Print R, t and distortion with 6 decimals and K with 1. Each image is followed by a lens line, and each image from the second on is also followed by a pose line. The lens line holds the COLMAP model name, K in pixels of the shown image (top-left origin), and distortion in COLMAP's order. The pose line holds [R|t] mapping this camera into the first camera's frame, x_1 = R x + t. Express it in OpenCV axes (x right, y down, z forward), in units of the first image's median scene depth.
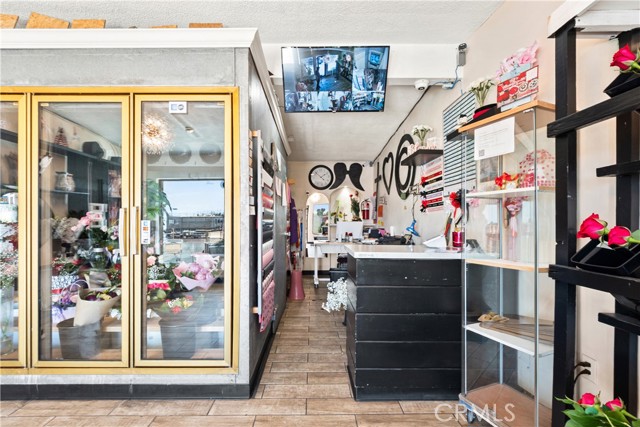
lens RADIAL K [[282.8, 0, 316.9], [0, 282.8, 221.1], [0, 0, 1]] dist [-0.008305, 0.001290]
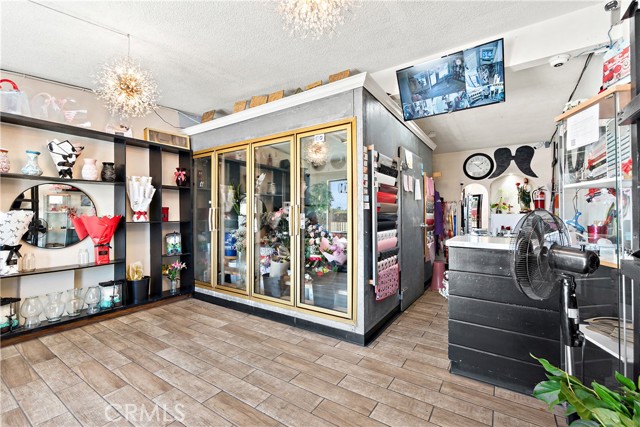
lens RADIAL K [[282.8, 0, 313.2], [0, 282.8, 210.1], [0, 0, 1]] dist [-0.008305, 0.001290]
pose [[0.816918, -0.010146, -0.576665, 0.271845], [0.003505, 0.999914, -0.012627, -0.001998], [0.576743, 0.008294, 0.816883, -0.192236]]
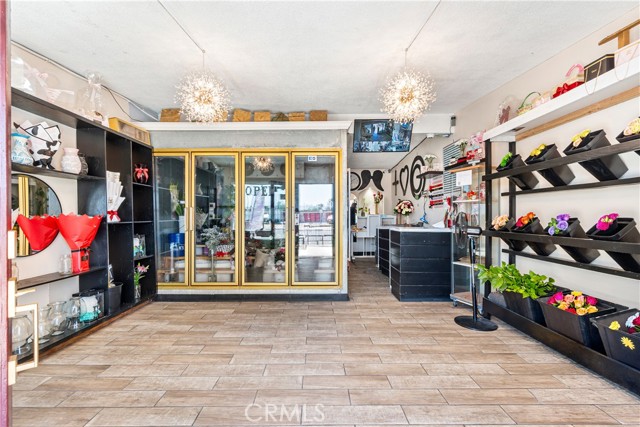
lens RADIAL K [[282.8, 0, 317.8], [0, 282.8, 214.0], [0, 0, 1]] dist [-0.008305, 0.001290]
pose [[0.999981, -0.002405, -0.005741, -0.351299], [0.002390, 0.999994, -0.002666, 0.003975], [0.005747, 0.002653, 0.999980, -0.830191]]
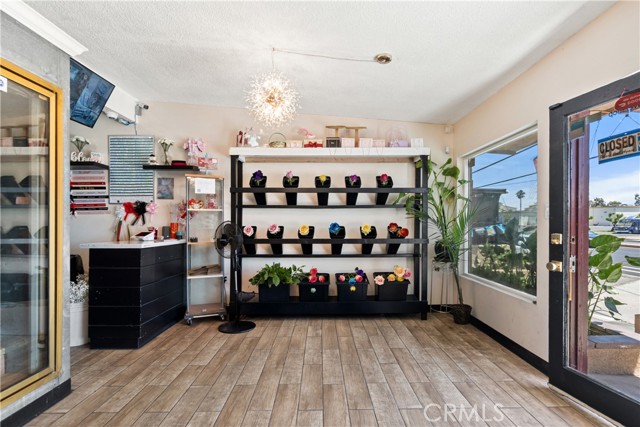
lens RADIAL K [[282.8, 0, 333.2], [0, 282.8, 224.3], [0, 0, 1]] dist [-0.008305, 0.001290]
pose [[-0.027453, -0.001980, 0.999621, -1.026252], [-0.003088, 0.999993, 0.001896, 0.001405], [-0.999618, -0.003034, -0.027459, 0.043710]]
